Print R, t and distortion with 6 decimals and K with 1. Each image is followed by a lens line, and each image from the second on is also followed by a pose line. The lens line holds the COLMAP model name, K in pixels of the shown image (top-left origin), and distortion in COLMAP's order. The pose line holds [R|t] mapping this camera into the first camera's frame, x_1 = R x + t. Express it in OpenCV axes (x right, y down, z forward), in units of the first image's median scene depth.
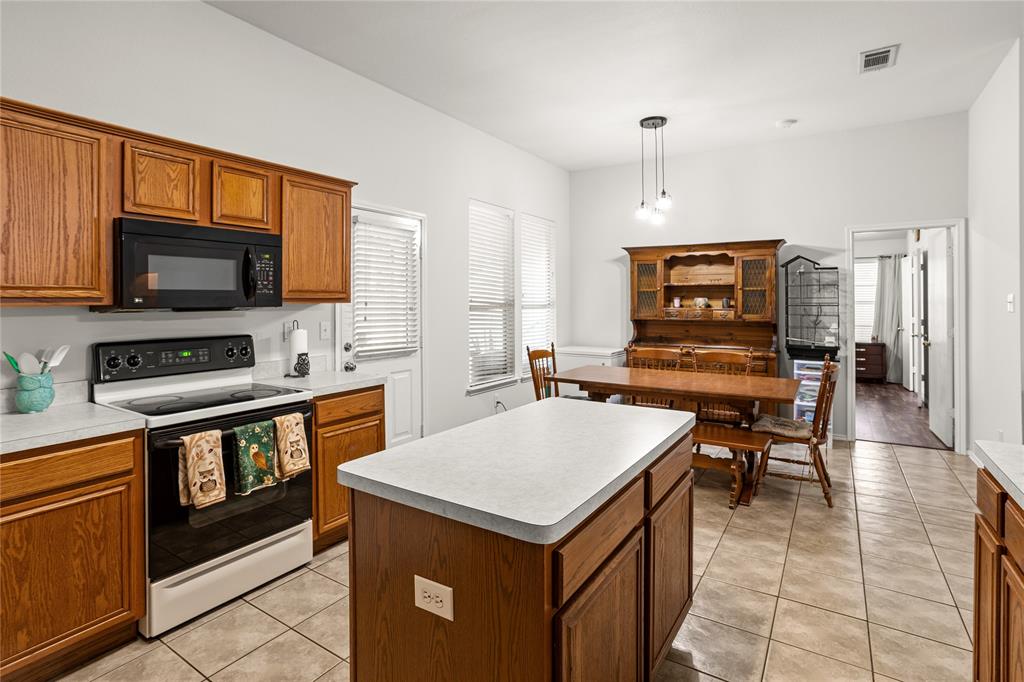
lens RADIAL K [[507.1, 0, 513.7], [0, 507.1, 297.9], [0, 0, 1]] dist [-0.000926, 0.000402]
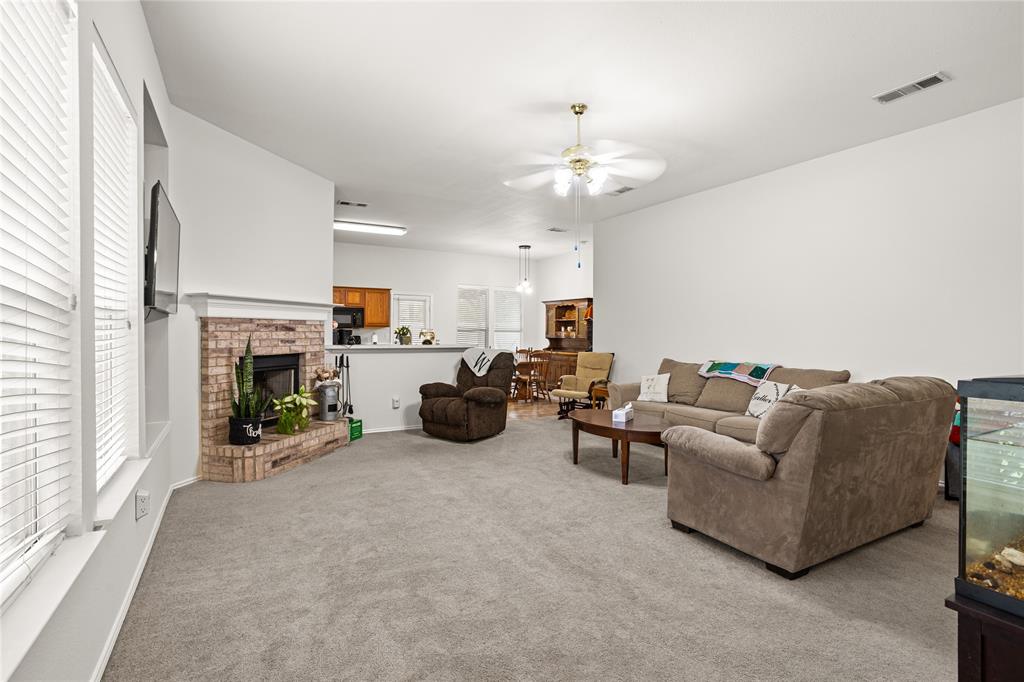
lens RADIAL K [[497.8, 0, 512.0], [0, 497.8, 341.0], [0, 0, 1]] dist [0.002937, 0.000950]
pose [[0.884723, 0.017831, -0.465776, 1.476186], [-0.005814, 0.999612, 0.027224, 0.005334], [0.466081, -0.021377, 0.884484, -1.136538]]
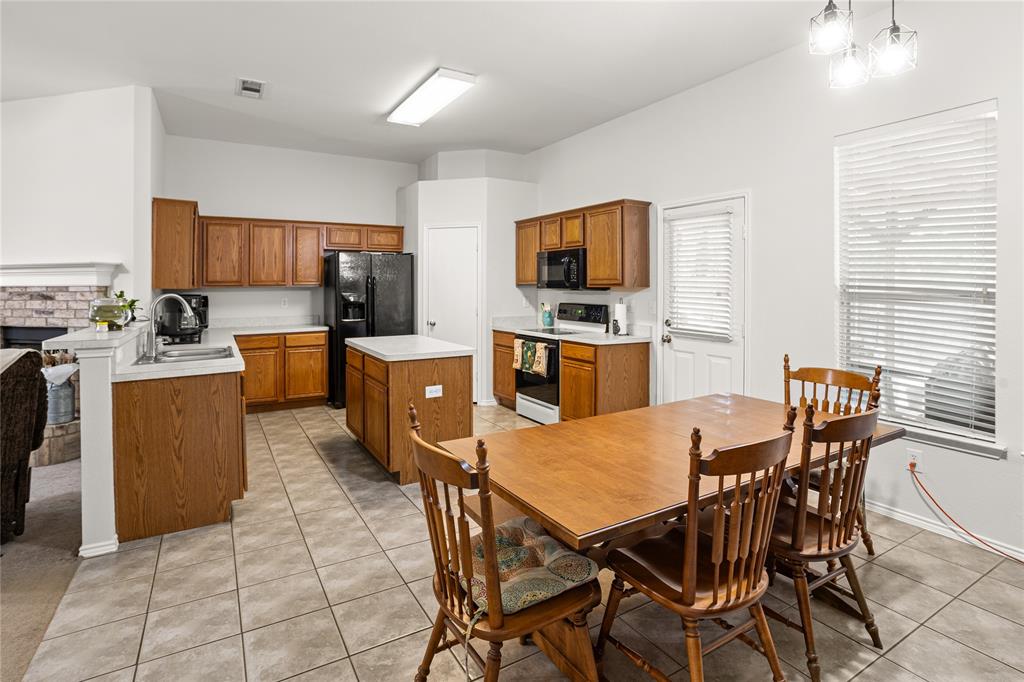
lens RADIAL K [[507.1, 0, 513.7], [0, 507.1, 297.9], [0, 0, 1]] dist [-0.000926, 0.000402]
pose [[-0.435613, 0.034360, -0.899478, 0.903894], [0.013545, 0.999408, 0.031618, -0.007524], [0.900032, 0.001590, -0.435821, 1.148182]]
